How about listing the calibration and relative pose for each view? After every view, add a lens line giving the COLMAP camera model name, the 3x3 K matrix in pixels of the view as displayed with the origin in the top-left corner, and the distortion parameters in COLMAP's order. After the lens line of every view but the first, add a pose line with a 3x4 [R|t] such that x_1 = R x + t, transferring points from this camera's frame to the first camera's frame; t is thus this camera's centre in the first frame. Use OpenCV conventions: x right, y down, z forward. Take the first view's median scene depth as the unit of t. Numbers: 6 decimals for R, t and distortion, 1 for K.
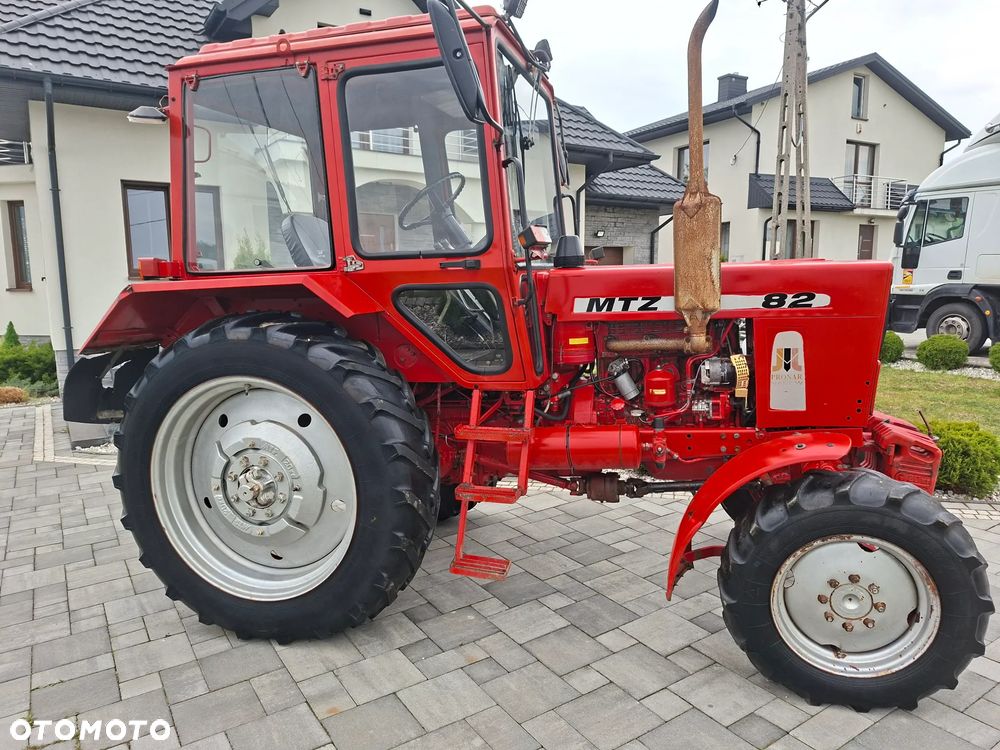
lens RADIAL K [[700.0, 0, 512.8], [0, 700.0, 379.3], [0, 0, 1]] dist [0.042372, -0.043975]
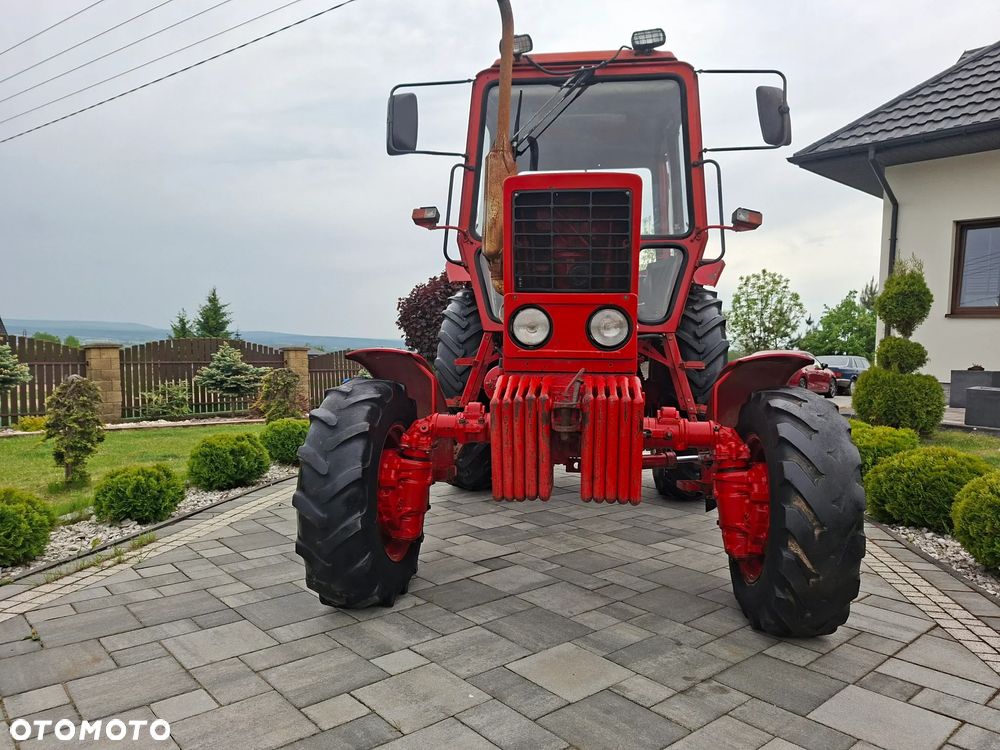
lens RADIAL K [[693.2, 0, 512.4], [0, 693.2, 372.4], [0, 0, 1]] dist [0.046058, -0.039549]
pose [[0.136603, 0.056494, -0.989014, 1.333929], [-0.169790, 0.984934, 0.032810, 0.038686], [0.975967, 0.163443, 0.144137, 0.886094]]
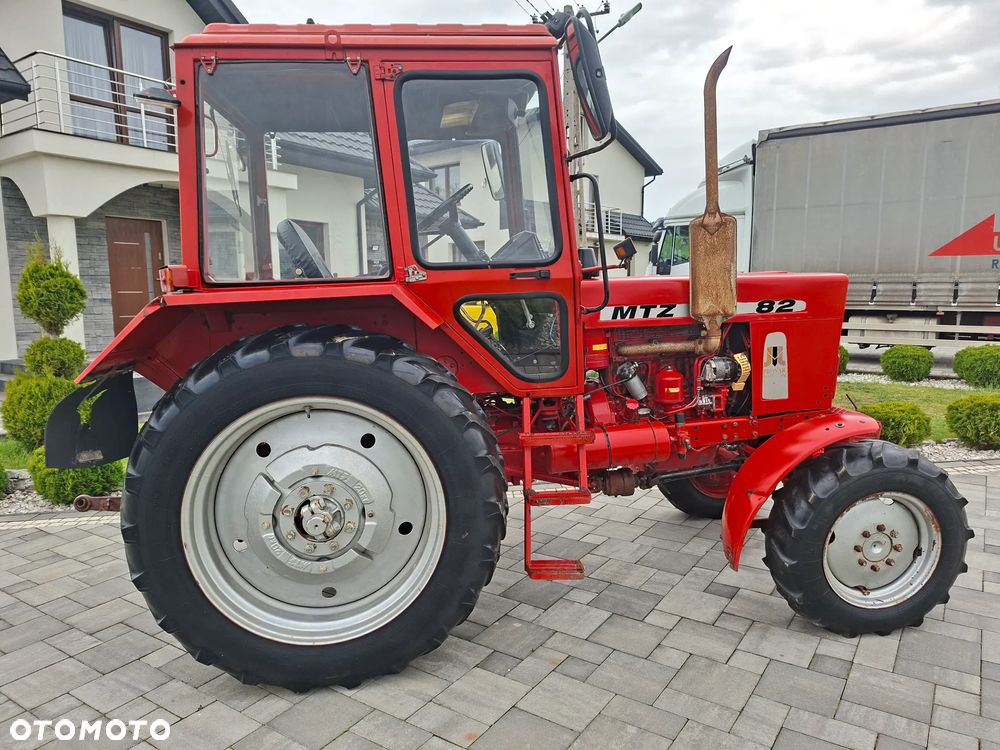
lens RADIAL K [[699.6, 0, 503.7], [0, 699.6, 383.1], [0, 0, 1]] dist [0.046890, -0.043745]
pose [[0.927996, -0.051714, 0.368983, -0.473466], [0.058113, 0.998291, -0.006241, -0.001868], [-0.368030, 0.027234, 0.929415, 0.068214]]
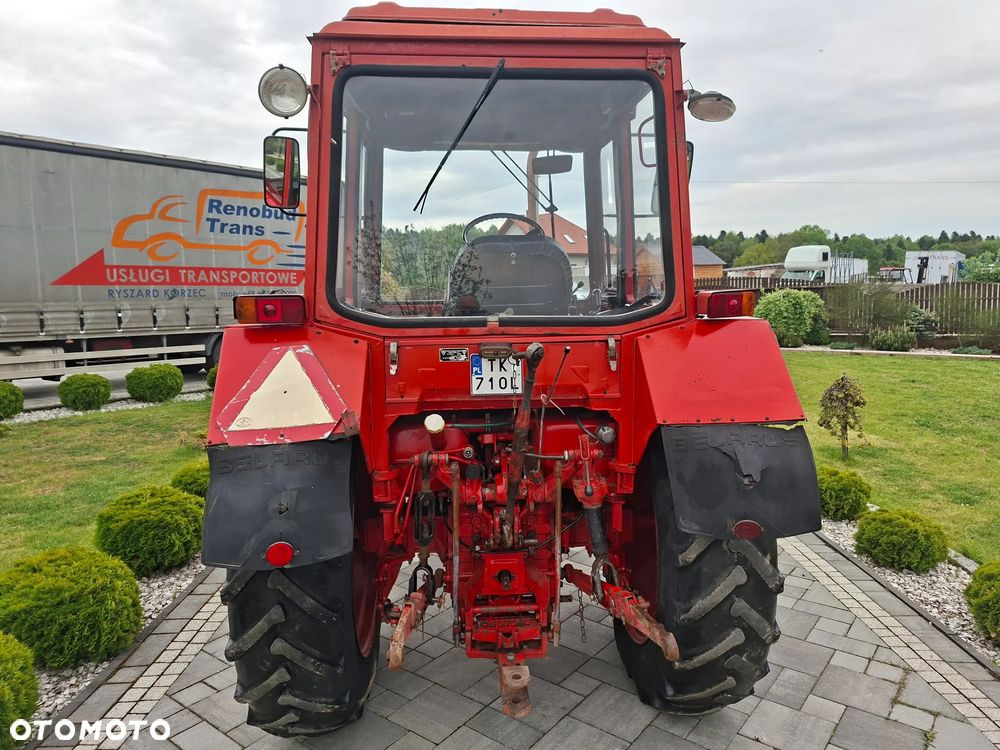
lens RADIAL K [[701.9, 0, 508.7], [0, 701.9, 379.9], [0, 0, 1]] dist [0.043133, -0.044915]
pose [[-0.310913, -0.098998, 0.945269, -1.237881], [0.166952, 0.973408, 0.156858, -0.249436], [-0.935660, 0.206583, -0.286117, 1.536506]]
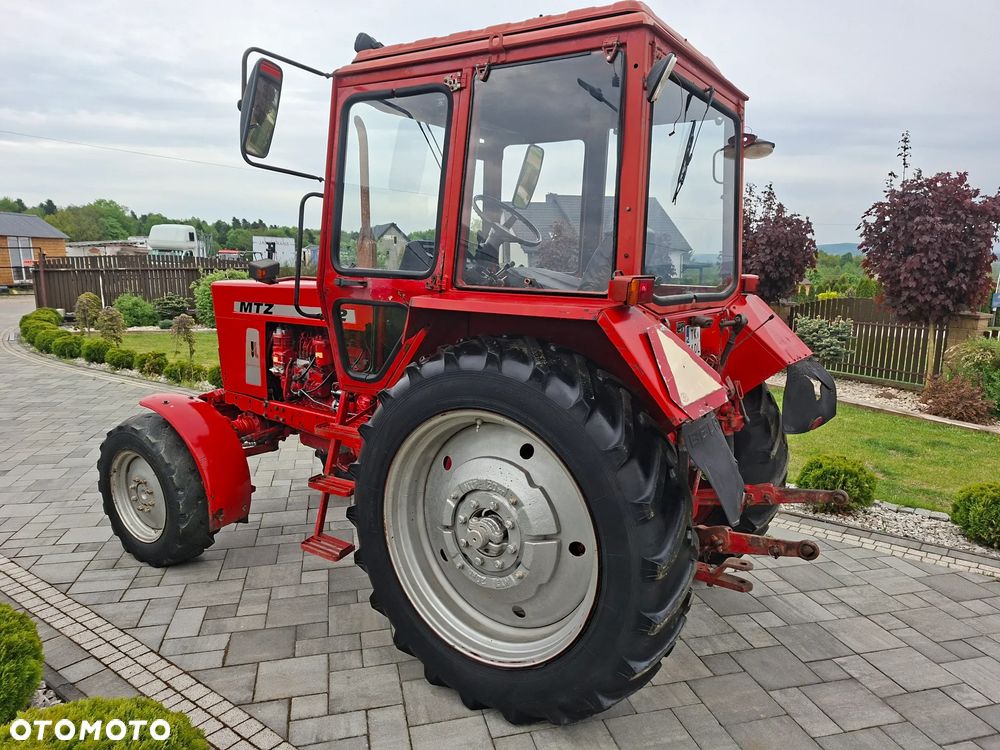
lens RADIAL K [[699.1, 0, 522.5], [0, 699.1, 388.7], [0, 0, 1]] dist [0.050341, -0.054230]
pose [[-0.948945, -0.044667, 0.312262, -0.539465], [0.055826, 0.950517, 0.305616, -0.385817], [-0.310461, 0.307445, -0.899495, 2.309392]]
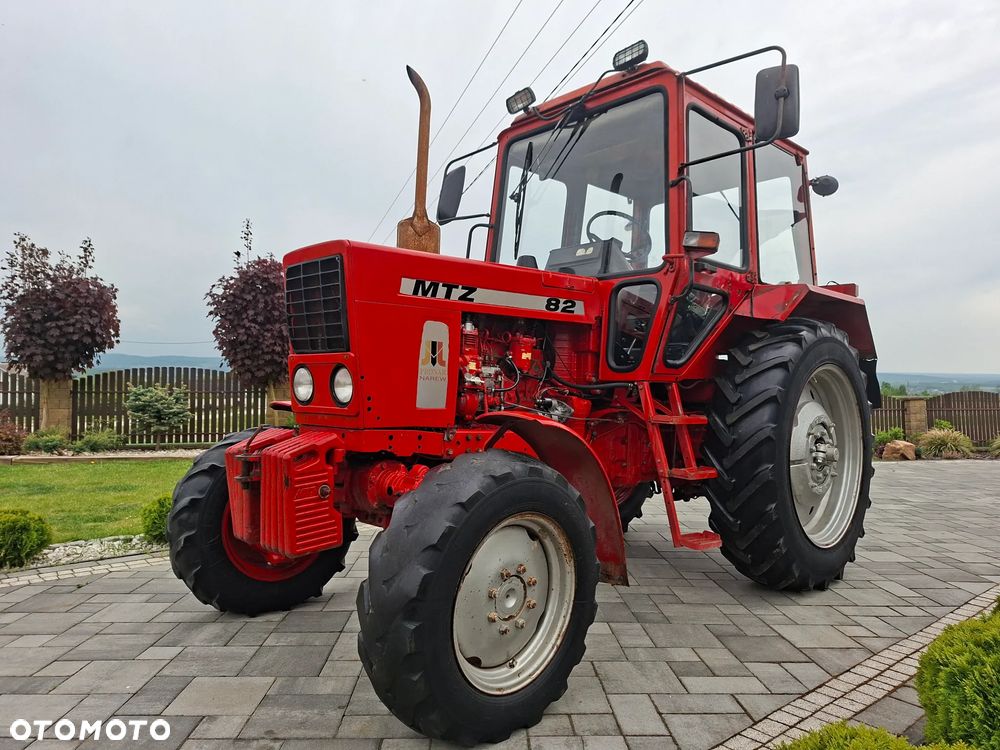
lens RADIAL K [[697.0, 0, 506.0], [0, 697.0, 377.8], [0, 0, 1]] dist [0.016061, -0.006560]
pose [[-0.522607, 0.013505, -0.852467, 1.161625], [-0.124327, 0.987979, 0.091871, -0.120337], [0.843460, 0.153997, -0.514646, 1.725213]]
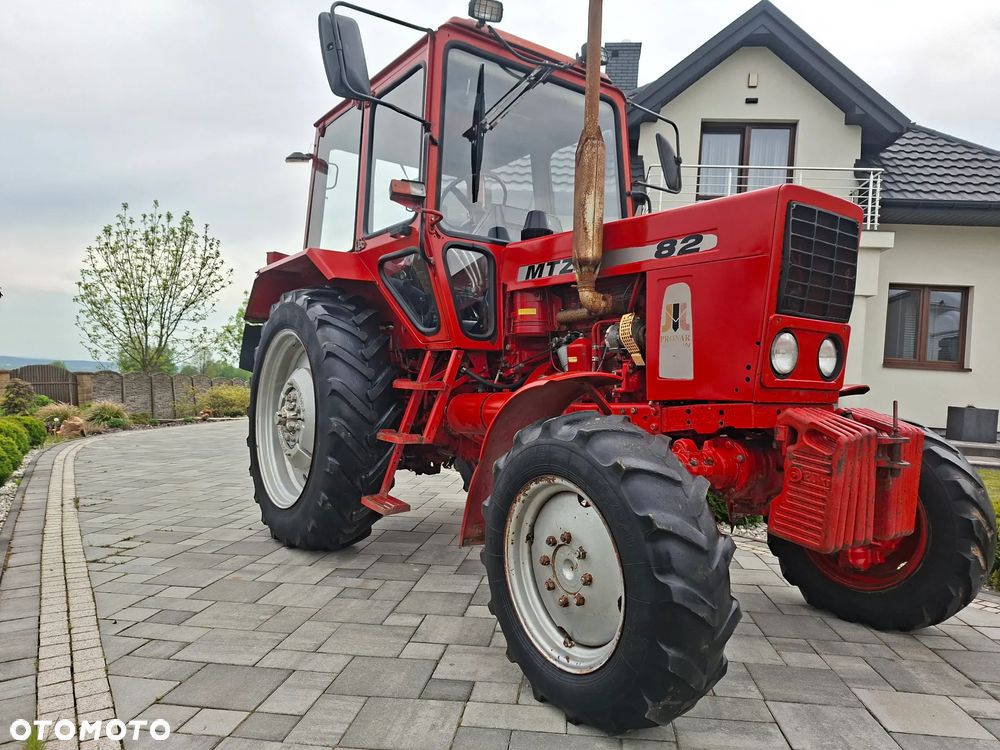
lens RADIAL K [[699.6, 0, 503.7], [0, 699.6, 383.1], [0, 0, 1]] dist [0.046890, -0.043745]
pose [[0.767355, 0.051987, -0.639112, 0.769396], [-0.150058, 0.983591, -0.100160, 0.162879], [0.623417, 0.172763, 0.762564, 0.252124]]
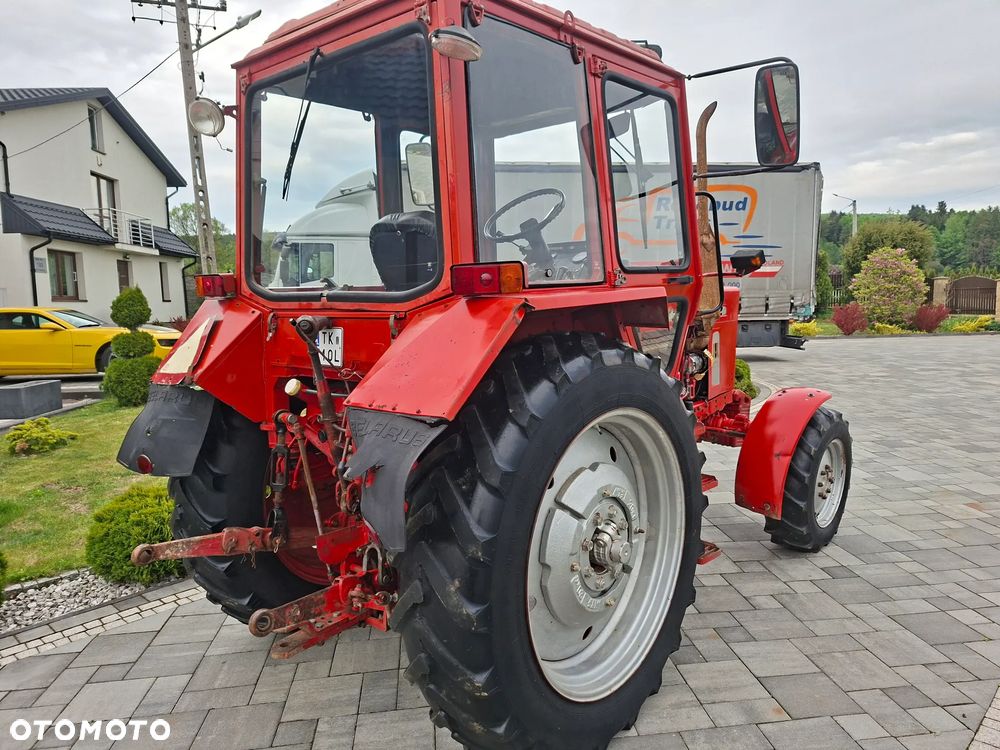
lens RADIAL K [[697.0, 0, 506.0], [0, 697.0, 377.8], [0, 0, 1]] dist [0.016061, -0.006560]
pose [[0.449381, -0.096071, 0.888159, -1.128431], [0.143712, 0.989026, 0.034268, -0.088840], [-0.881705, 0.112240, 0.458256, 0.725982]]
